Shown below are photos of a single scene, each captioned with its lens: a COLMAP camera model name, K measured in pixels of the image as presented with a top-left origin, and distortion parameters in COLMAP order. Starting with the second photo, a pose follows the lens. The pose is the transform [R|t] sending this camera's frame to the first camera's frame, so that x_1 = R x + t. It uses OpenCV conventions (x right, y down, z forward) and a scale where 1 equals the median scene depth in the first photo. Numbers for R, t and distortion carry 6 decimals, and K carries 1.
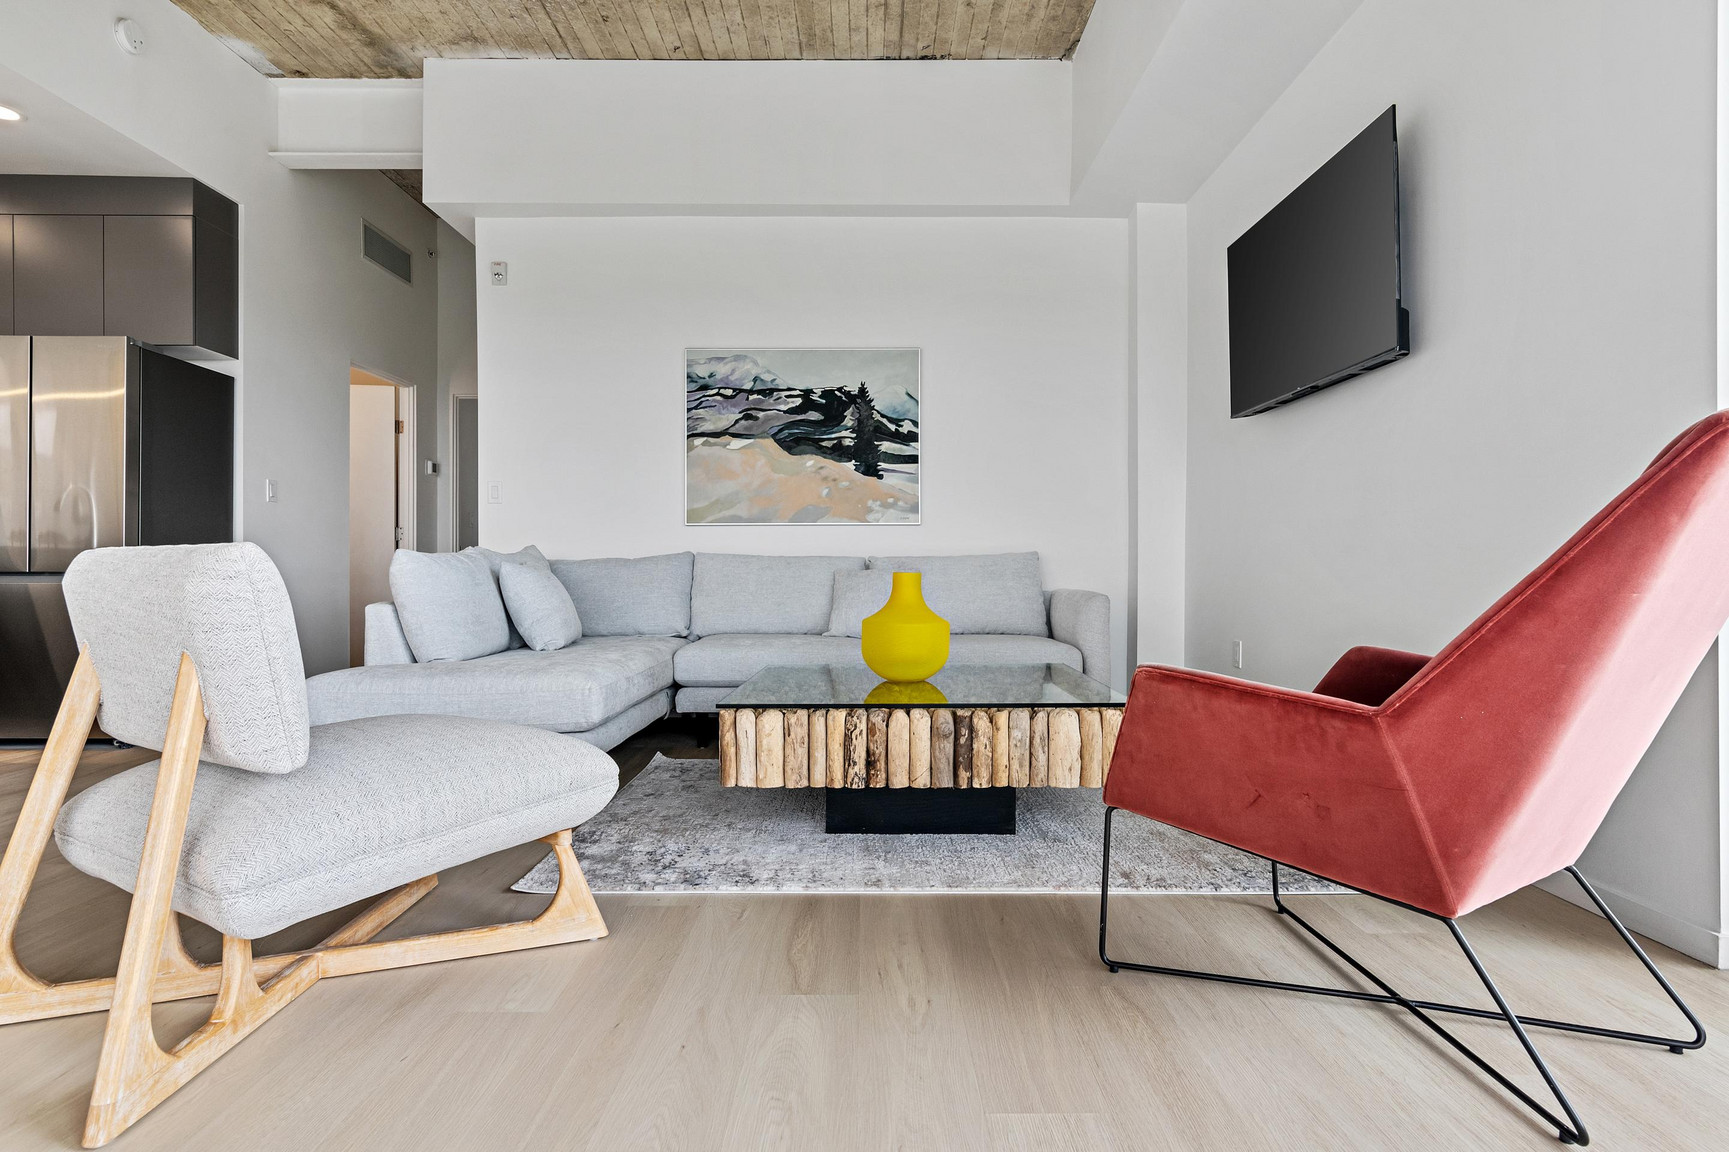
lens RADIAL K [[954.0, 0, 863.2], [0, 954.0, 569.0], [0, 0, 1]] dist [-0.009633, 0.005043]
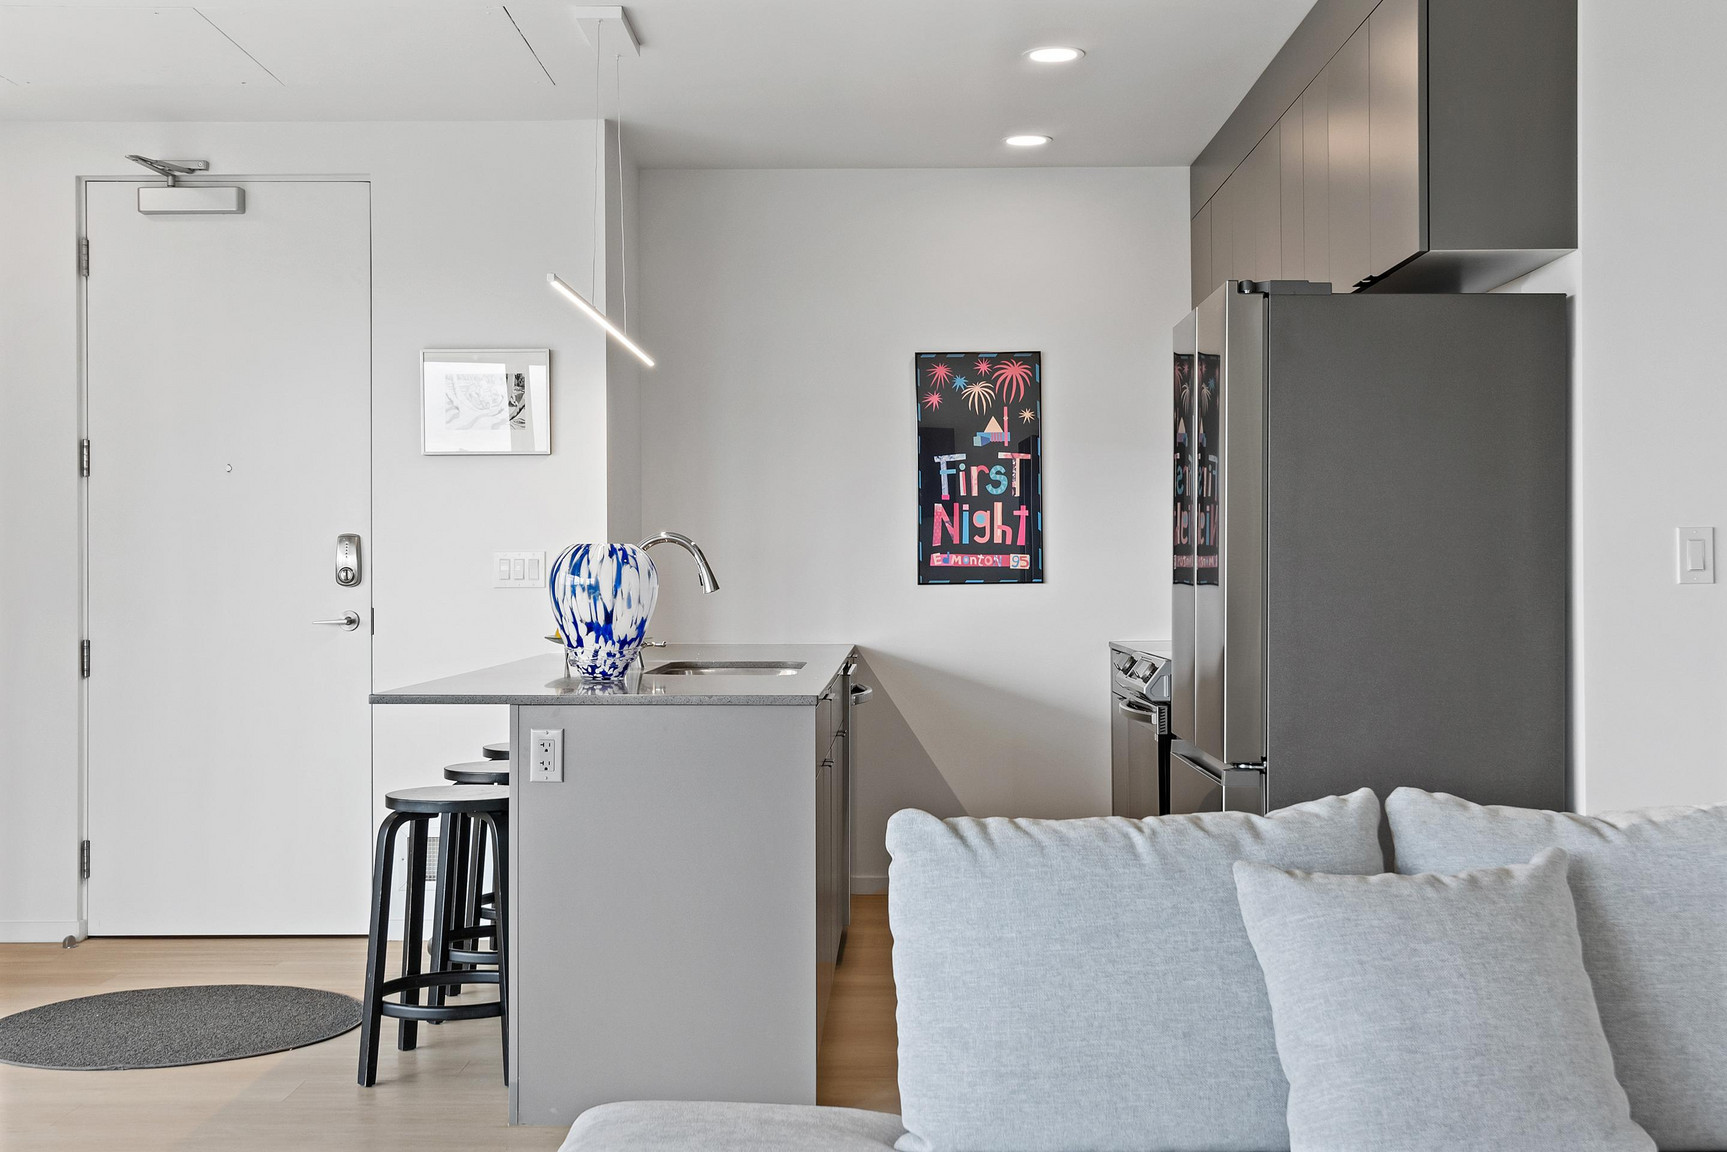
lens RADIAL K [[1995.0, 0, 876.3], [0, 1995.0, 570.0], [0, 0, 1]] dist [0.022606, 0.000000]
pose [[-0.010829, -0.005761, -0.999925, 0.208443], [0.007340, 0.999956, -0.005841, -0.075066], [0.999914, -0.007402, -0.010787, 0.681987]]
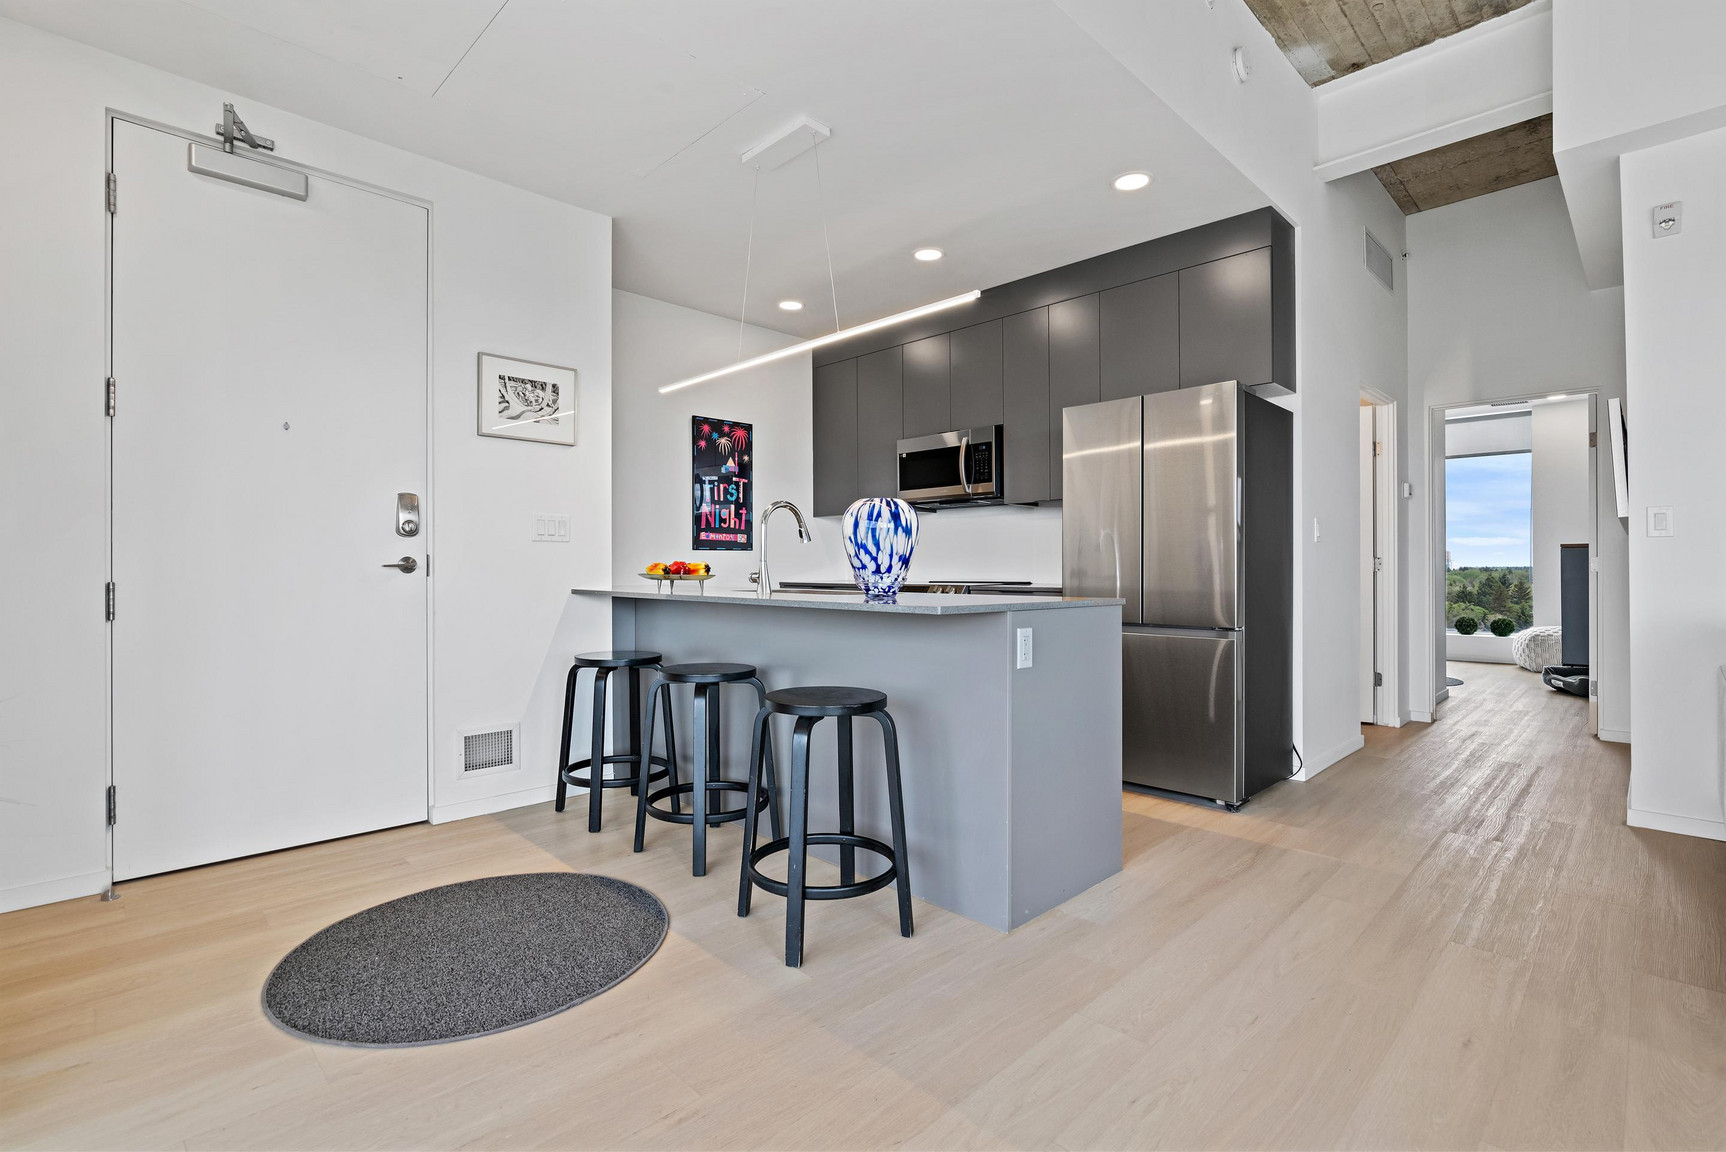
lens RADIAL K [[795.0, 0, 872.4], [0, 795.0, 569.4], [0, 0, 1]] dist [-0.017618, 0.005151]
pose [[0.704454, -0.003062, -0.709744, -0.386817], [0.004627, 0.999989, 0.000278, -0.047326], [0.709735, -0.003480, 0.704460, 0.148709]]
